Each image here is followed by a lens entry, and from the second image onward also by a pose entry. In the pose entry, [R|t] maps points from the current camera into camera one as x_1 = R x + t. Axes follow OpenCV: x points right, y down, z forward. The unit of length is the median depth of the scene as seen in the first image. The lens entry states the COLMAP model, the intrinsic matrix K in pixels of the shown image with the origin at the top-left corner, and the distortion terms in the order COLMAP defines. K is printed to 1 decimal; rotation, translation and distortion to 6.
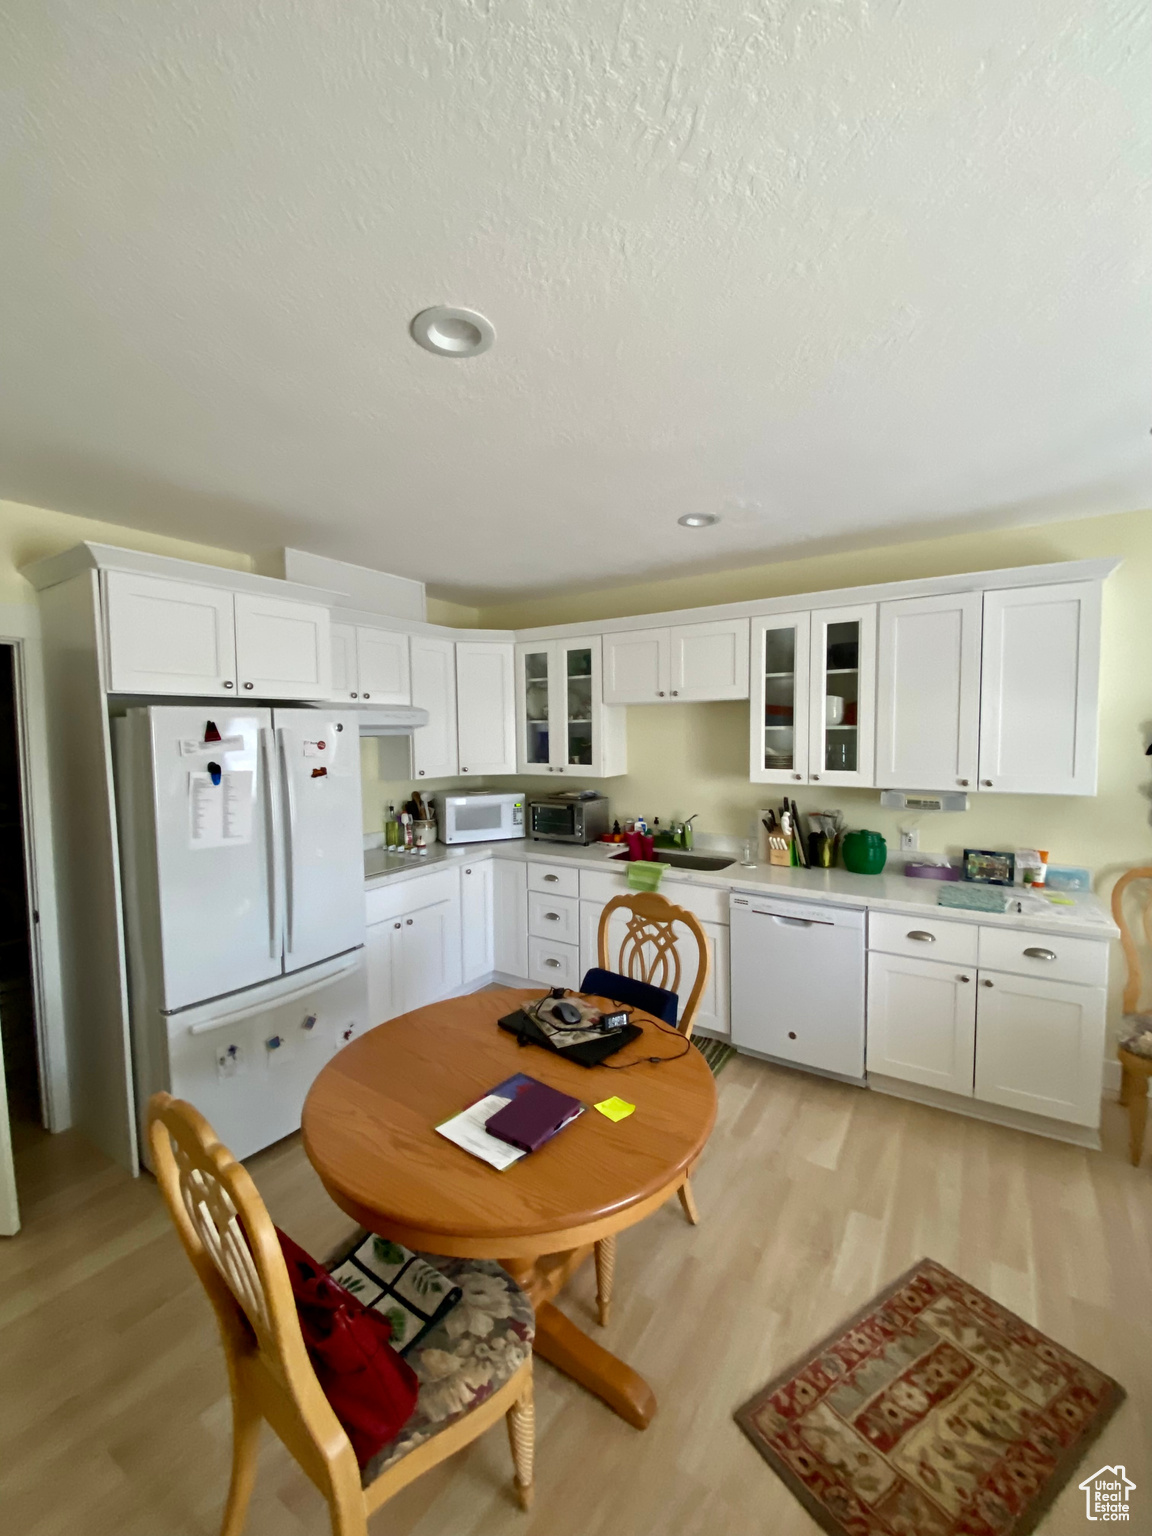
lens RADIAL K [[609.5, 0, 576.0], [0, 609.5, 768.0], [0, 0, 1]] dist [0.001106, -0.013260]
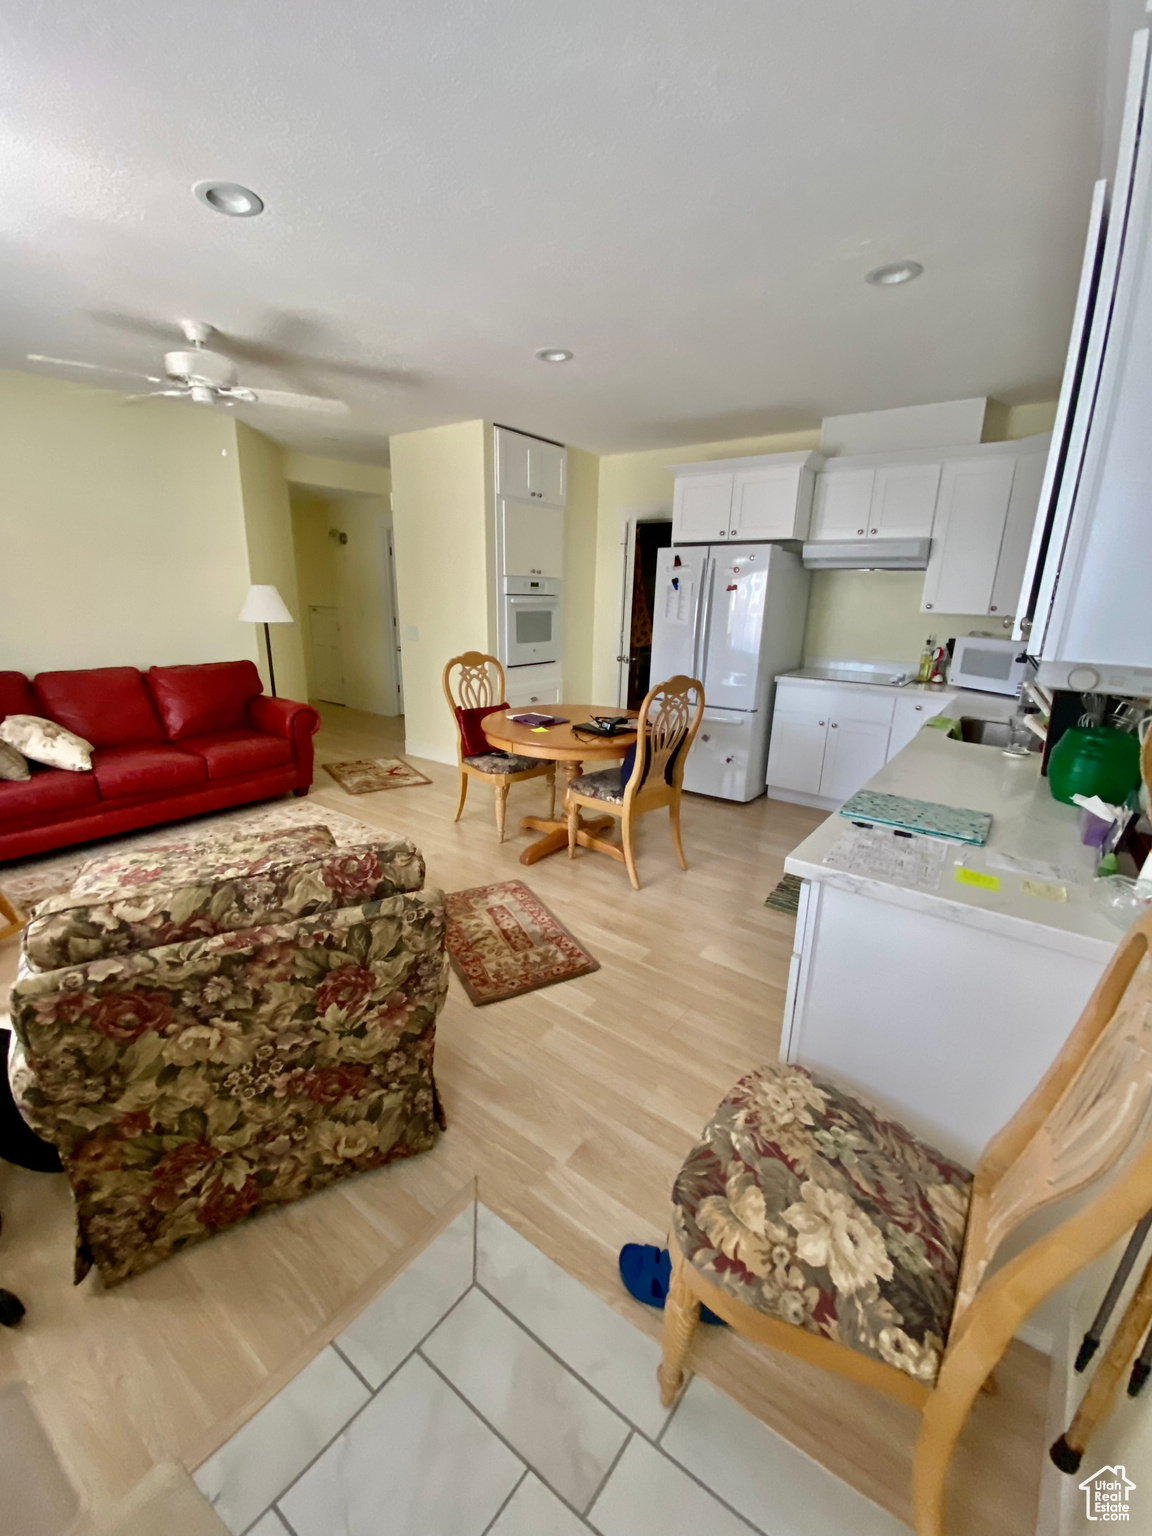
lens RADIAL K [[609.5, 0, 576.0], [0, 609.5, 768.0], [0, 0, 1]] dist [0.001106, -0.013260]
pose [[-0.056396, 0.289573, -0.955493, 1.170077], [-0.077934, 0.952819, 0.293362, 0.019338], [0.995362, 0.091009, -0.031168, 0.649513]]
